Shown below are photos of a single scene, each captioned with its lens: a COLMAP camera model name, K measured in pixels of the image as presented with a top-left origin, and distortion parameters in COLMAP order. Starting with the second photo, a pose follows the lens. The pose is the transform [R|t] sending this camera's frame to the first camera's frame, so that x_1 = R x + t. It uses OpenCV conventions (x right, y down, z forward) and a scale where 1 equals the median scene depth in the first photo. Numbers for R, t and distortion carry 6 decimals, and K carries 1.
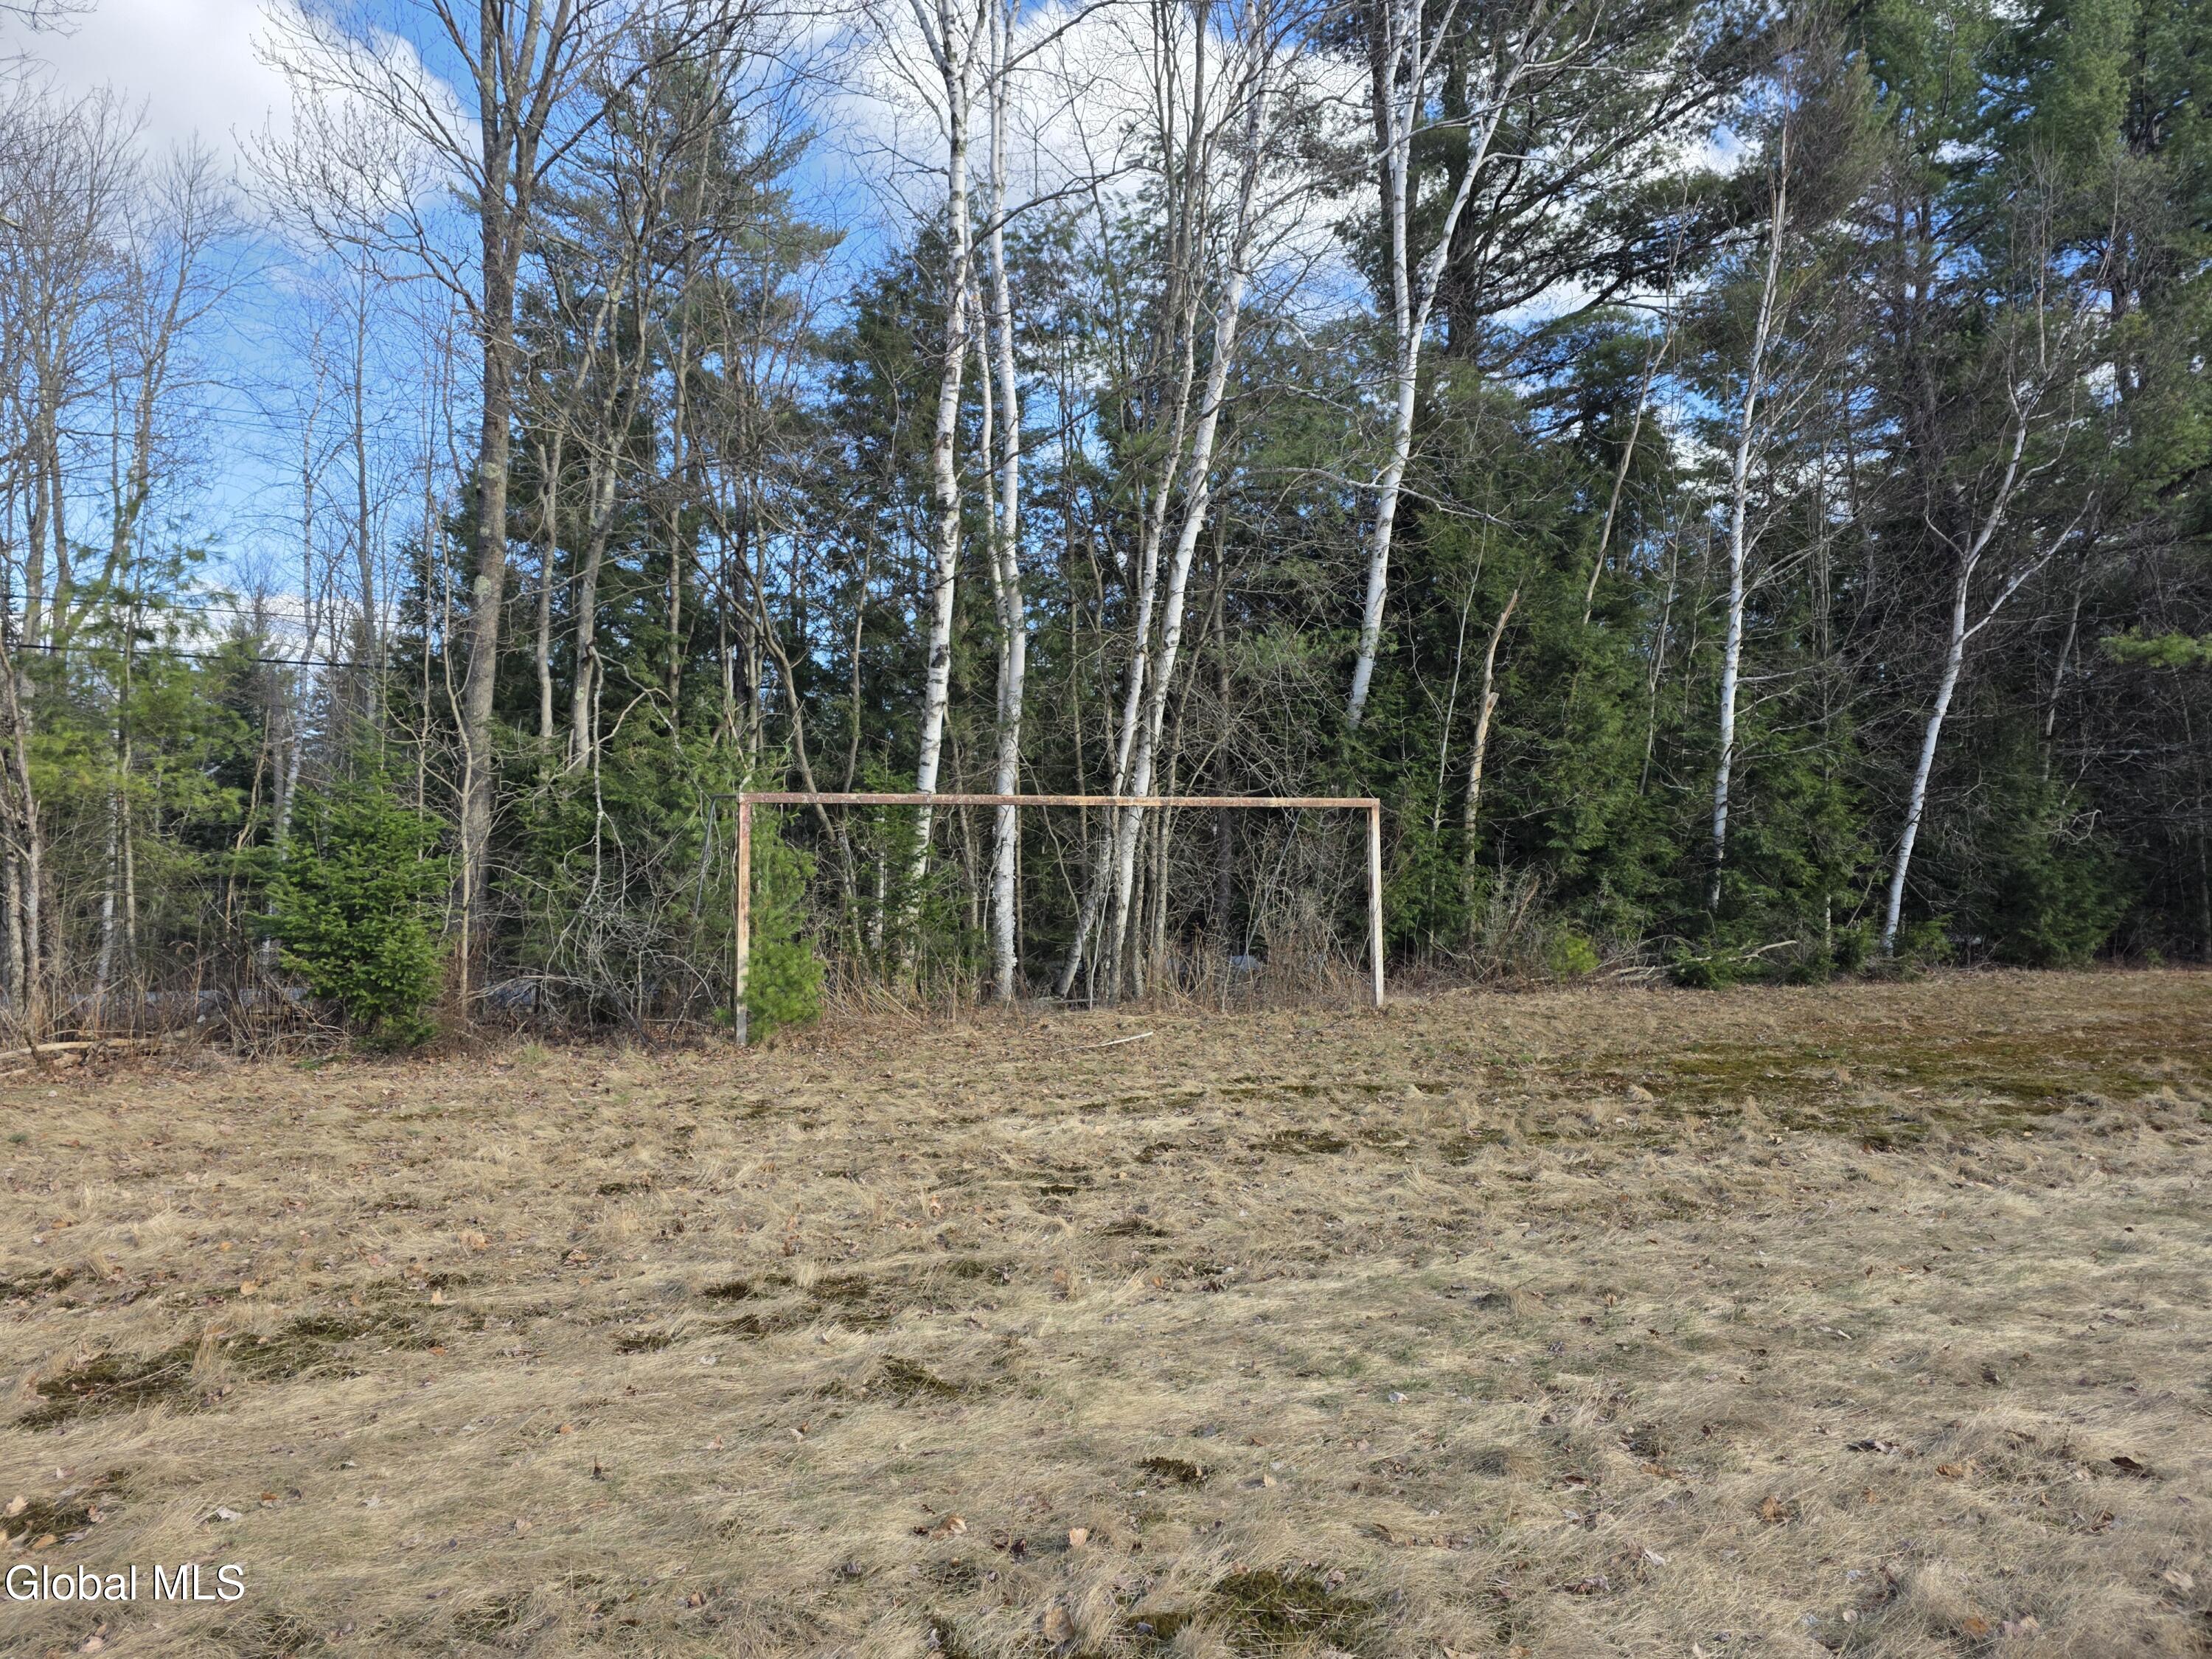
lens RADIAL K [[1478.3, 0, 1102.6], [0, 1478.3, 828.6], [0, 0, 1]] dist [0.048918, 0.000377]
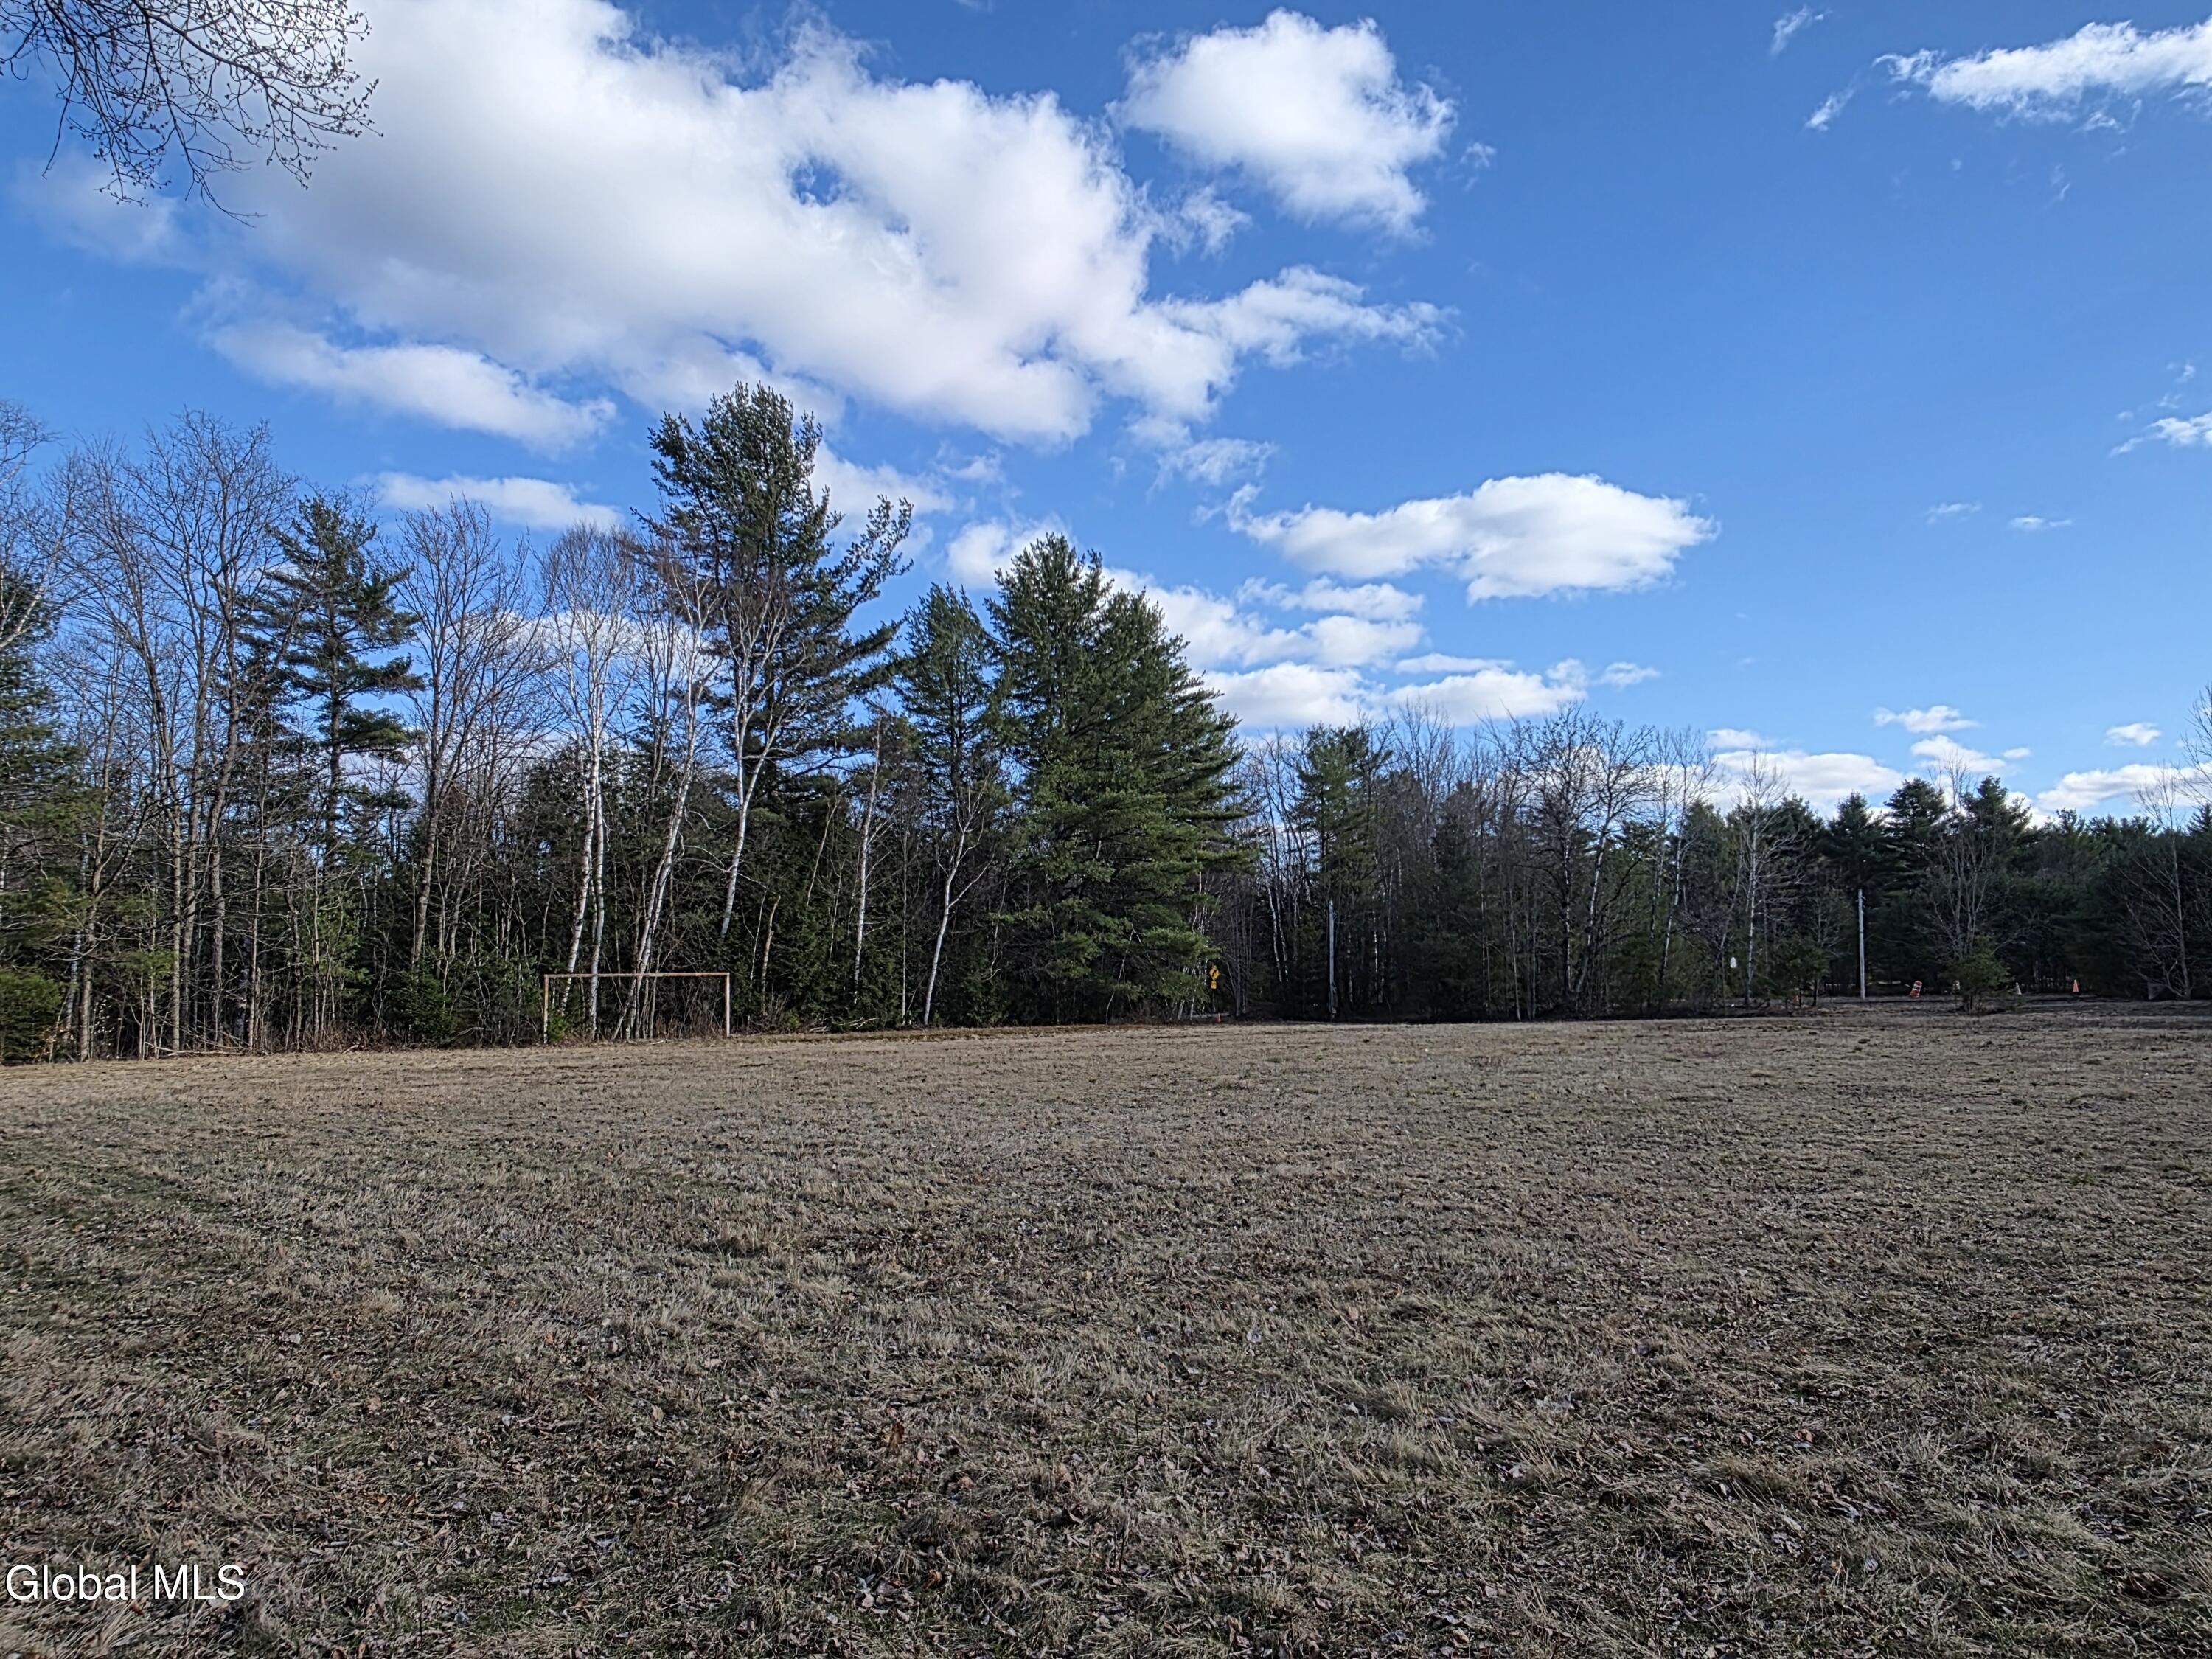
lens RADIAL K [[1478.3, 0, 1105.9], [0, 1478.3, 825.6], [0, 0, 1]] dist [0.048918, 0.000377]
pose [[0.908690, 0.035452, 0.415963, -0.346657], [0.002025, 0.996002, -0.089312, -0.038403], [-0.417467, 0.081999, 0.904985, -1.866878]]
